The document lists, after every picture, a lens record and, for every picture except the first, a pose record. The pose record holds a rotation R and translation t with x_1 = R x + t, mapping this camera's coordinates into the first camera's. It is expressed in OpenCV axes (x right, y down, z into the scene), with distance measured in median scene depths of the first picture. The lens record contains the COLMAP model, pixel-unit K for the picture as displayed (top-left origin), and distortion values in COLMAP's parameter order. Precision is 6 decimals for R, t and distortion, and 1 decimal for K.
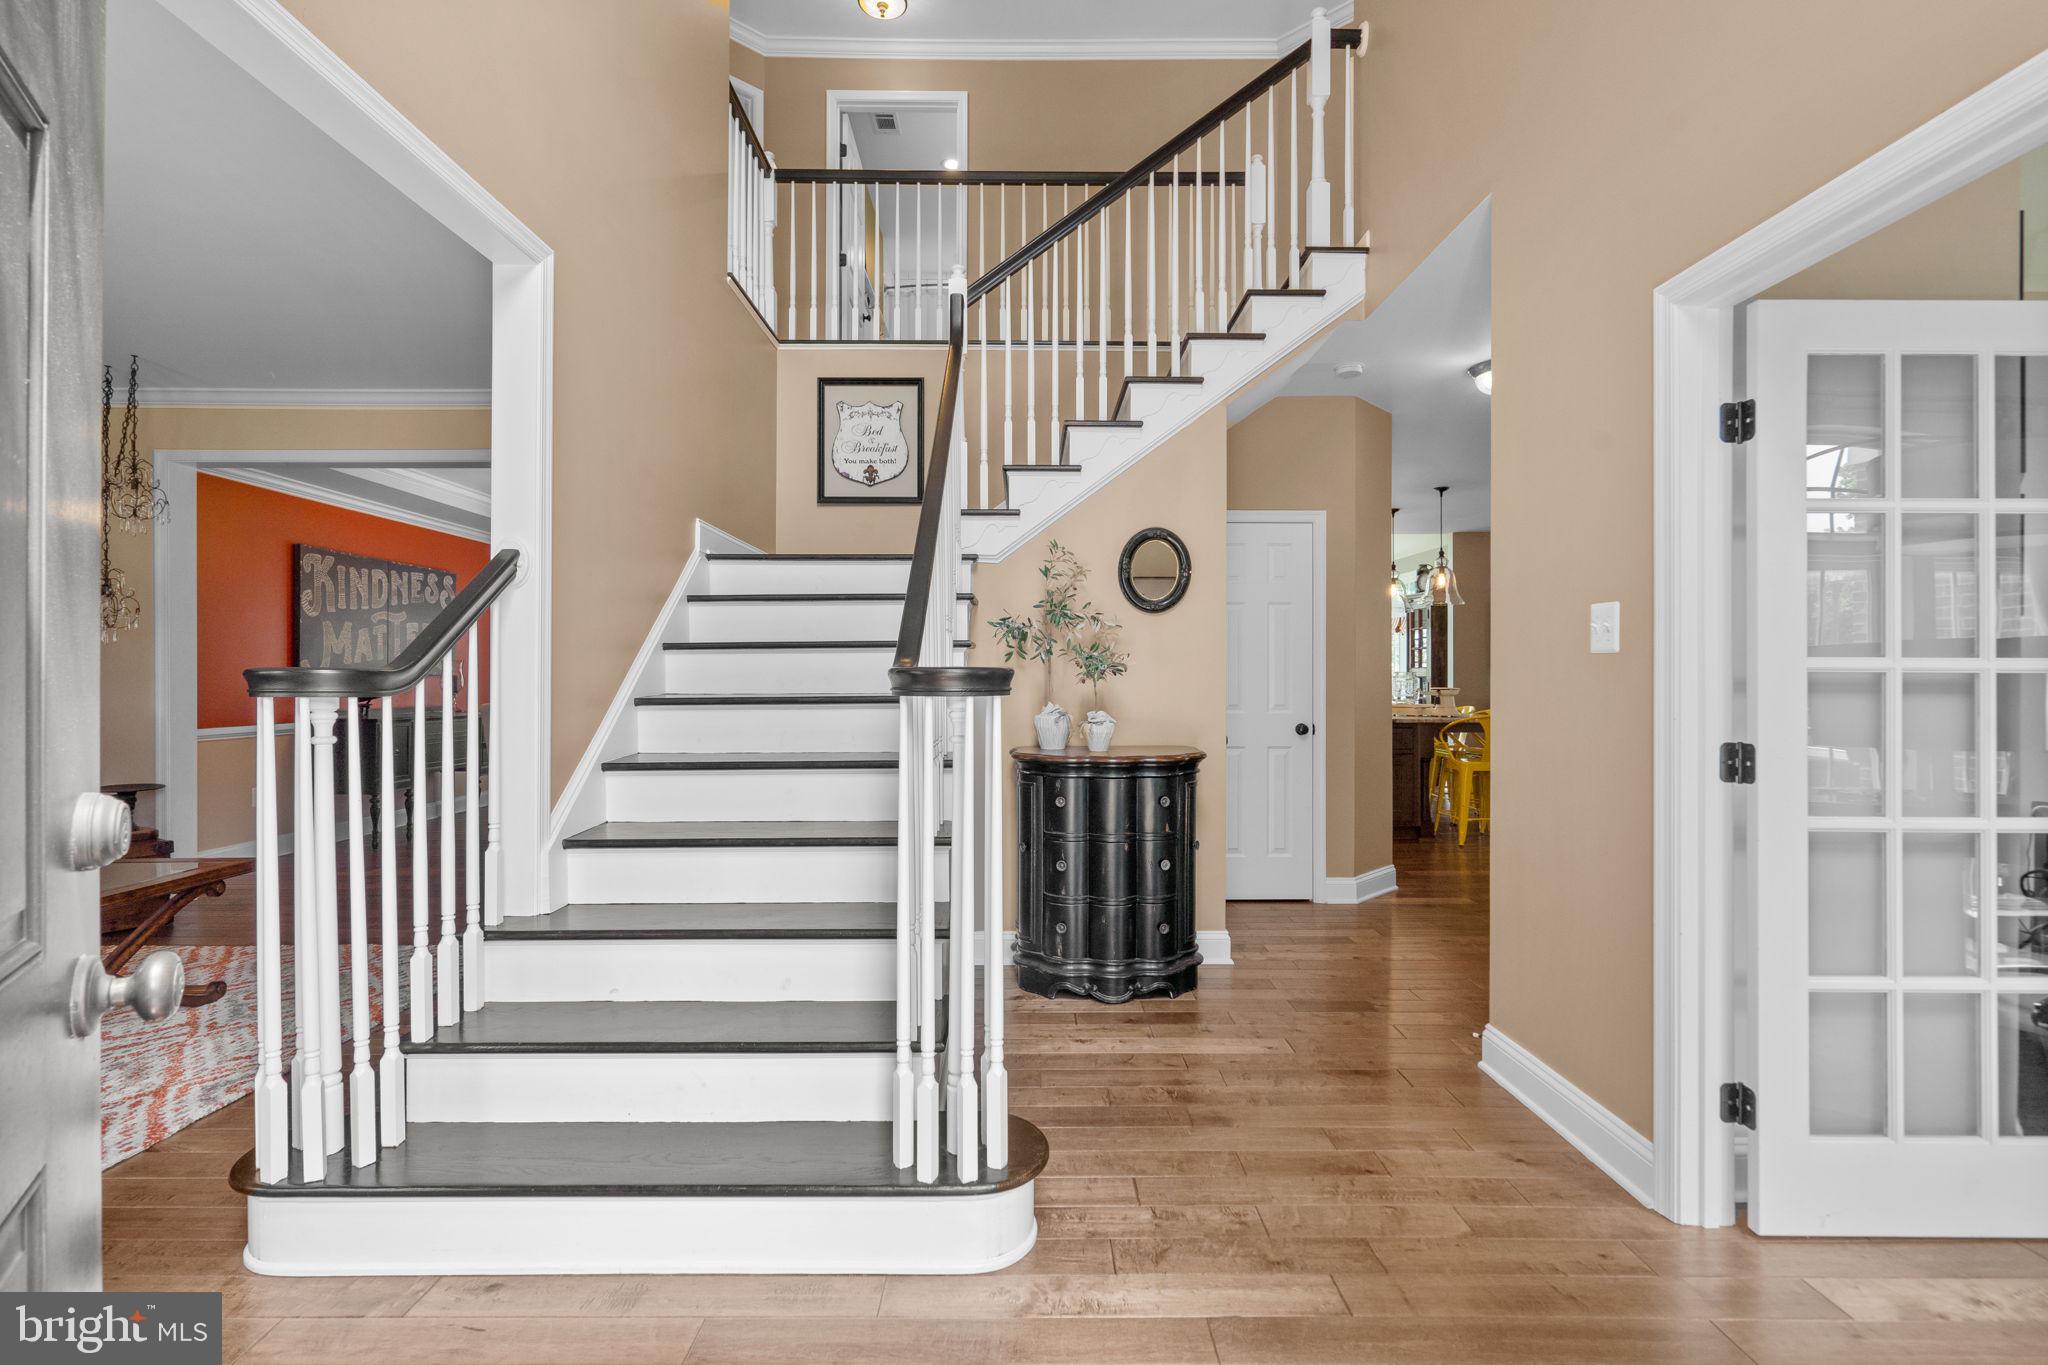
lens RADIAL K [[947.3, 0, 1024.0], [0, 947.3, 682.5], [0, 0, 1]] dist [-0.001767, 0.000394]
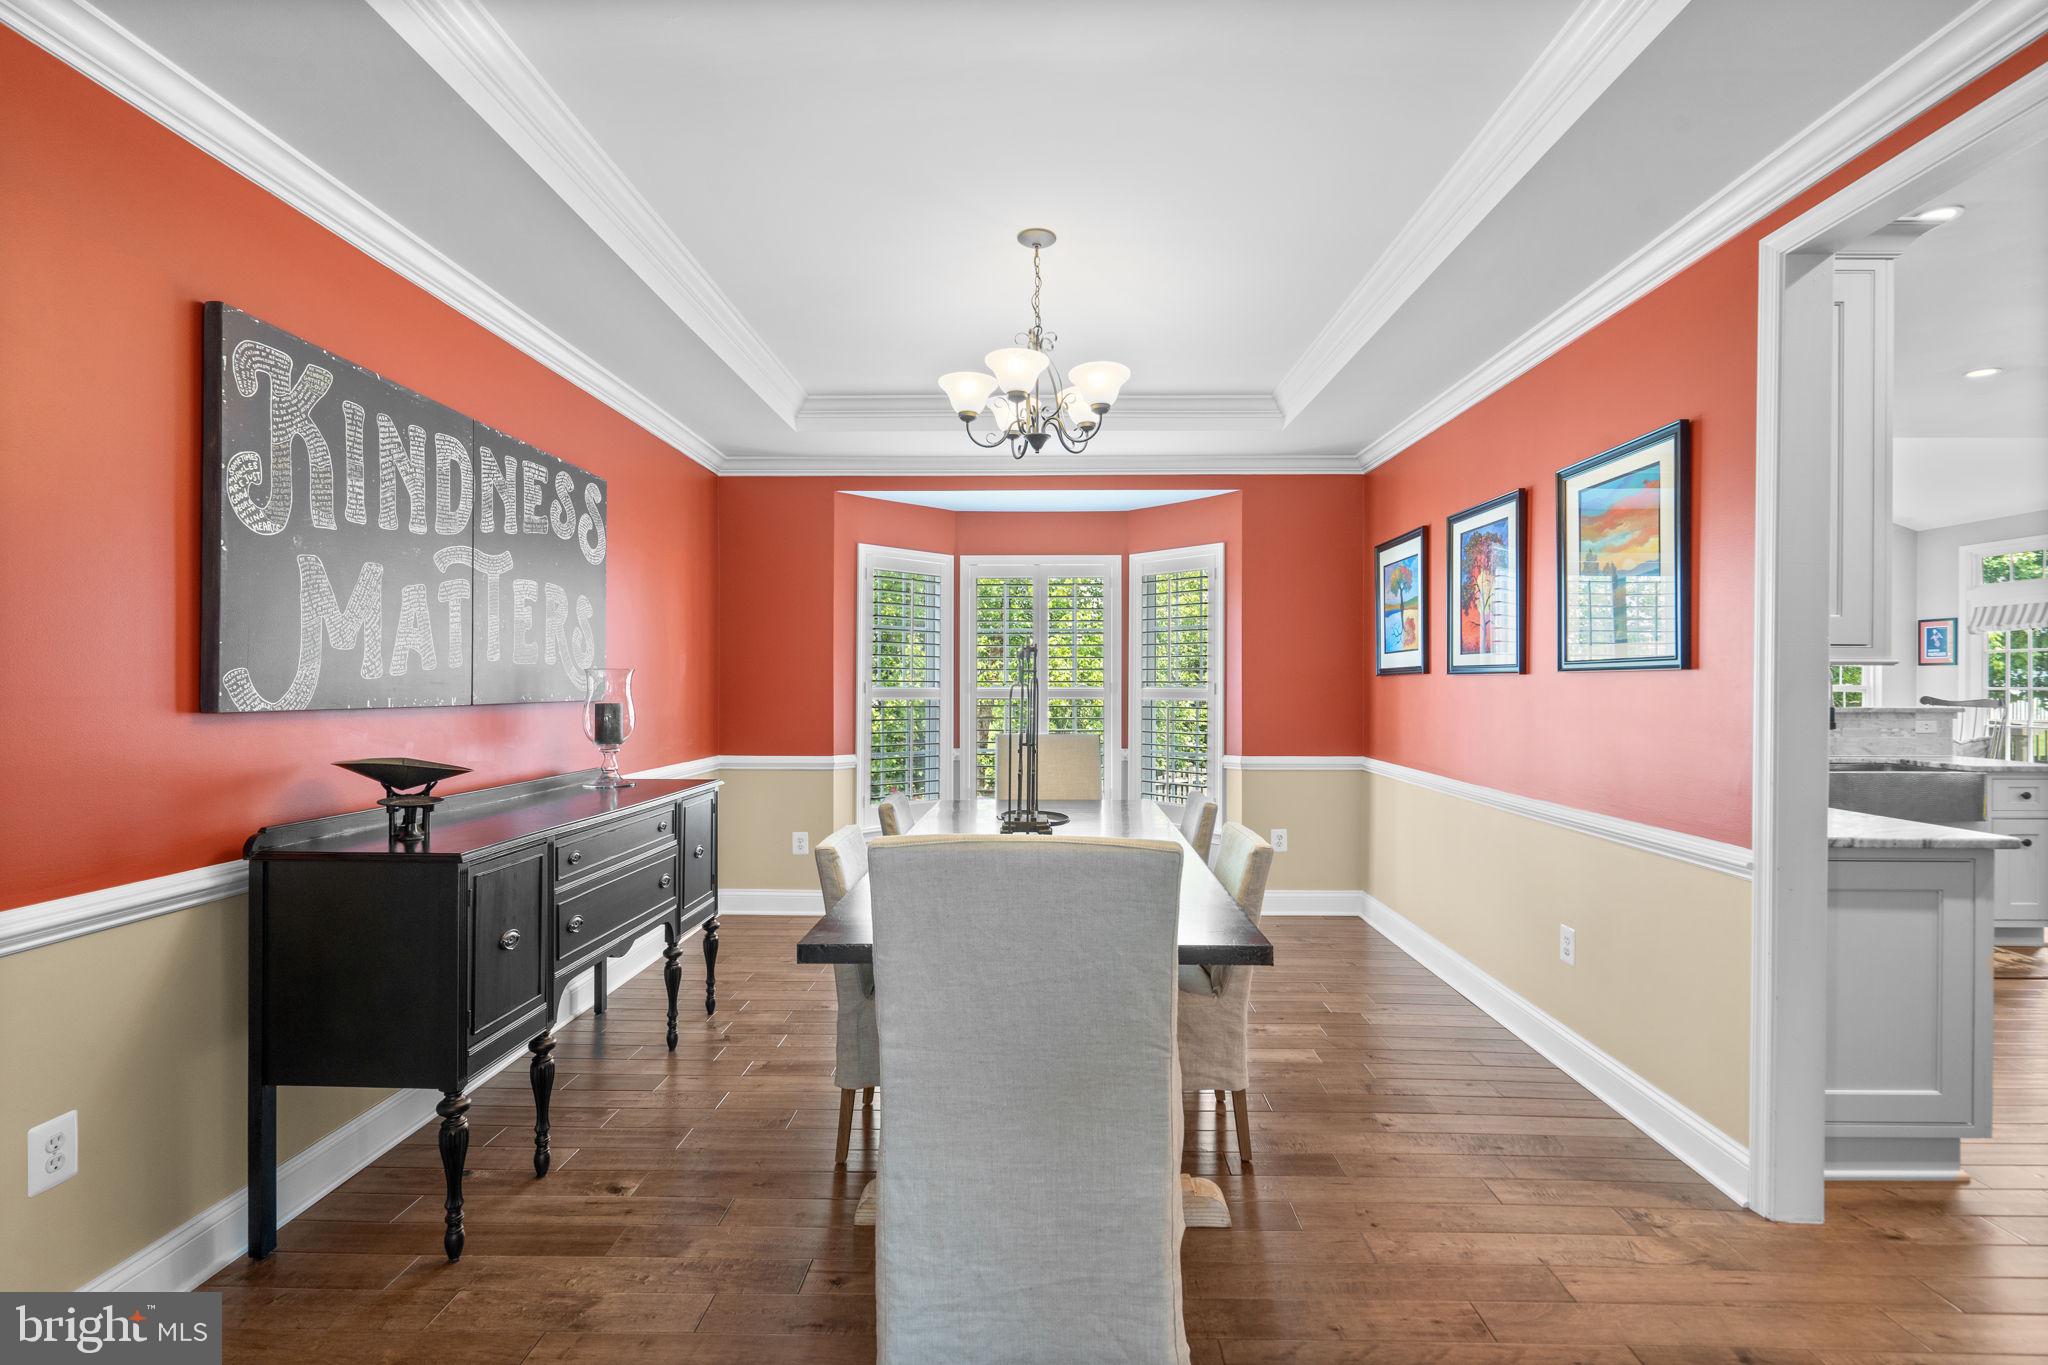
lens RADIAL K [[947.3, 0, 1024.0], [0, 947.3, 682.5], [0, 0, 1]] dist [-0.001767, 0.000394]
pose [[0.999596, -0.002754, -0.028302, -0.457599], [0.002580, 0.999978, -0.006154, -0.015662], [0.028319, 0.006078, 0.999580, 0.649141]]
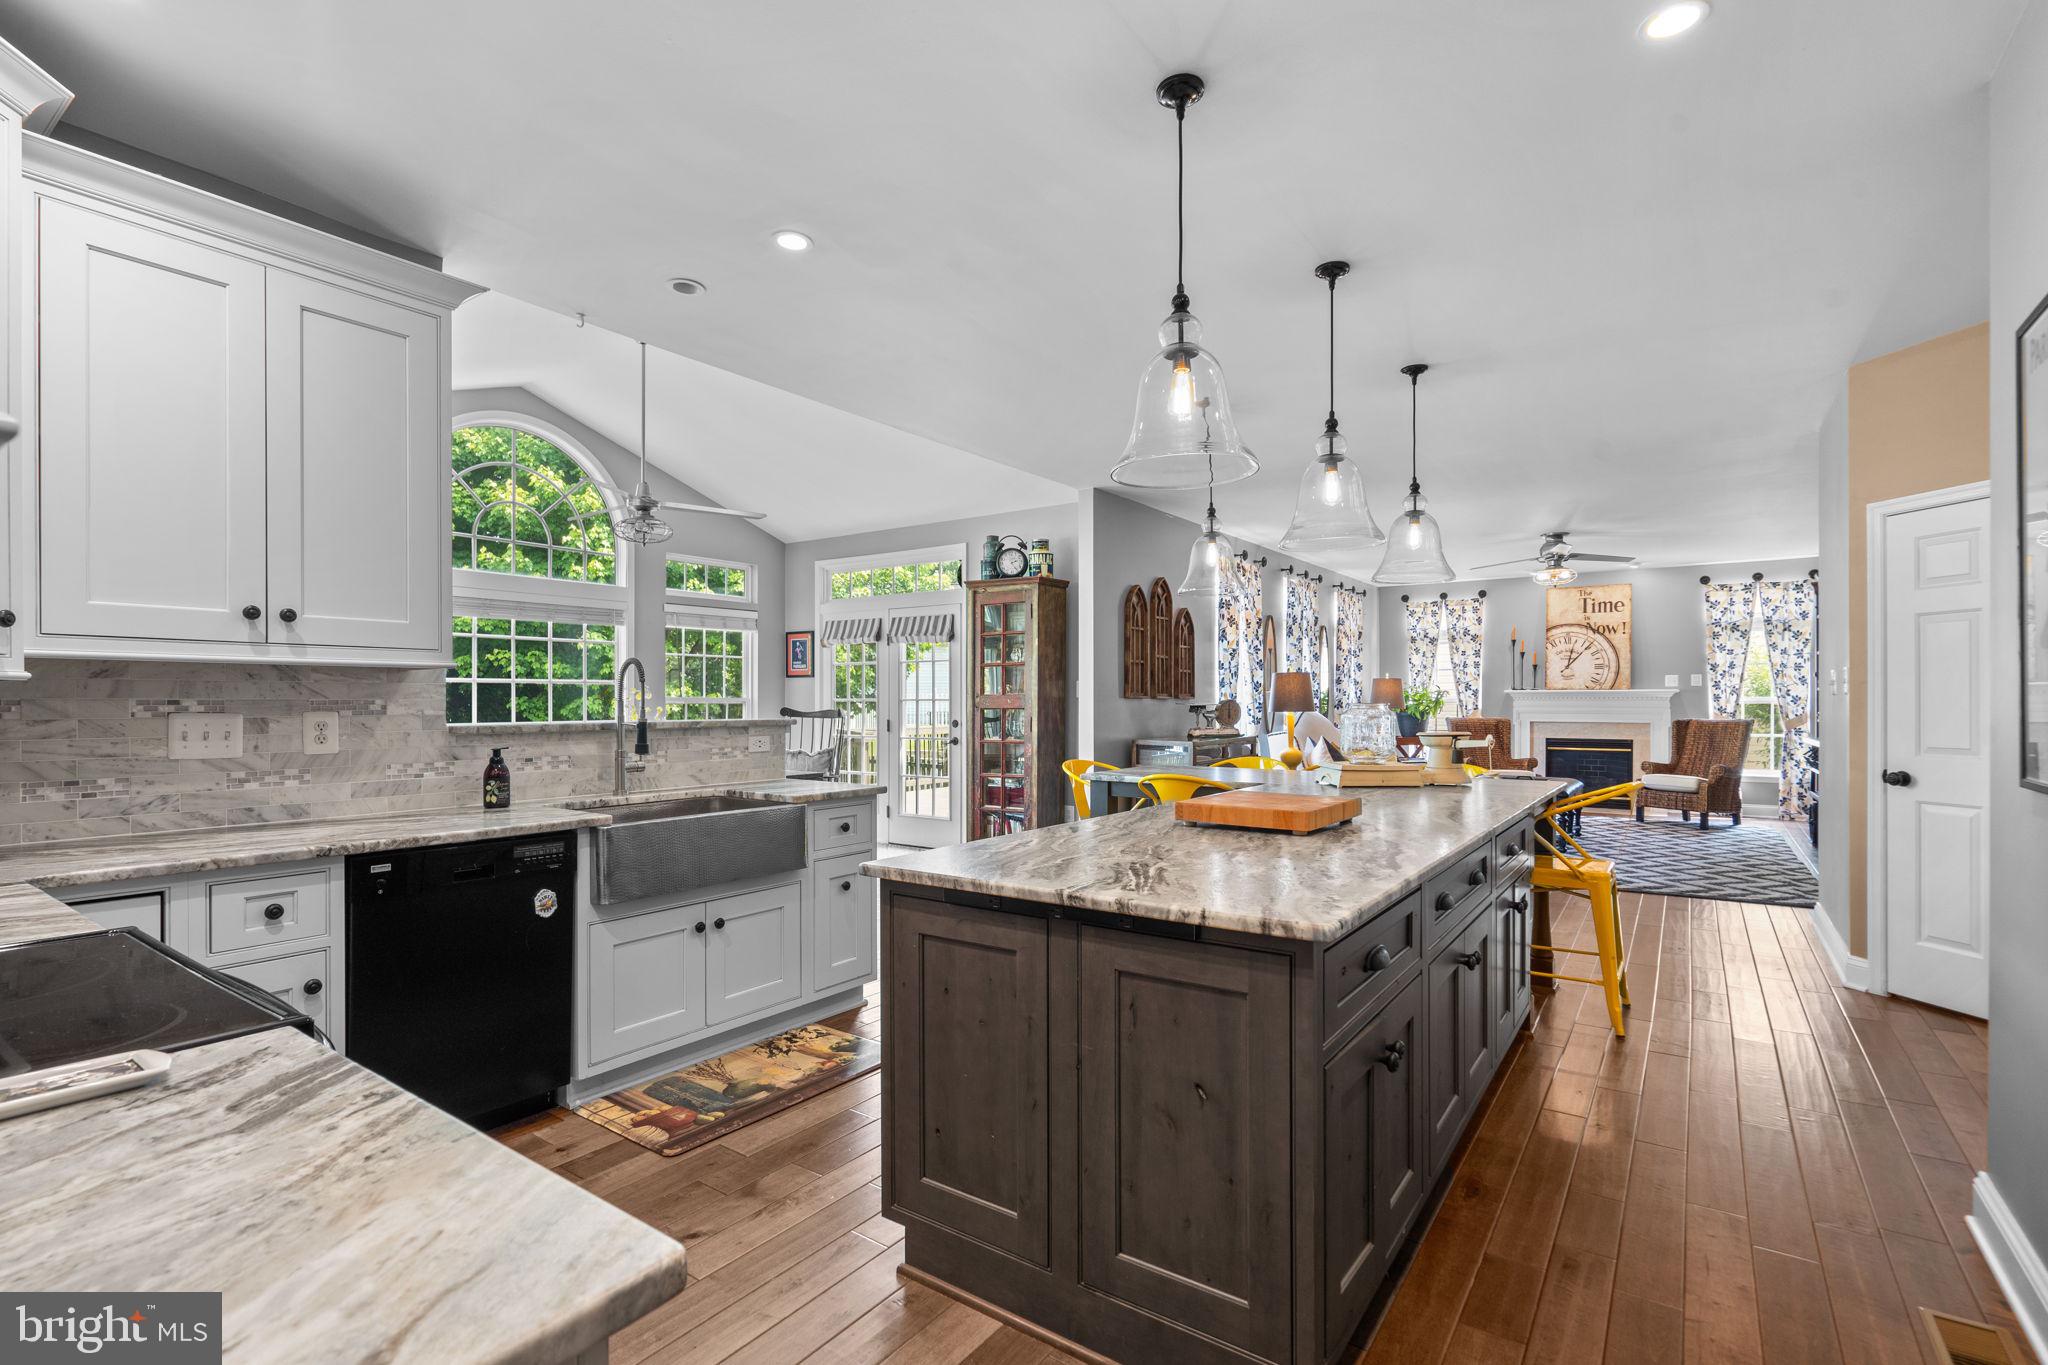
lens RADIAL K [[947.3, 0, 1024.0], [0, 947.3, 682.5], [0, 0, 1]] dist [-0.001767, 0.000394]
pose [[0.586111, 0.008543, 0.810186, -0.154975], [0.011324, 0.999760, -0.018734, -0.008913], [-0.810152, 0.020155, 0.585874, 0.930517]]
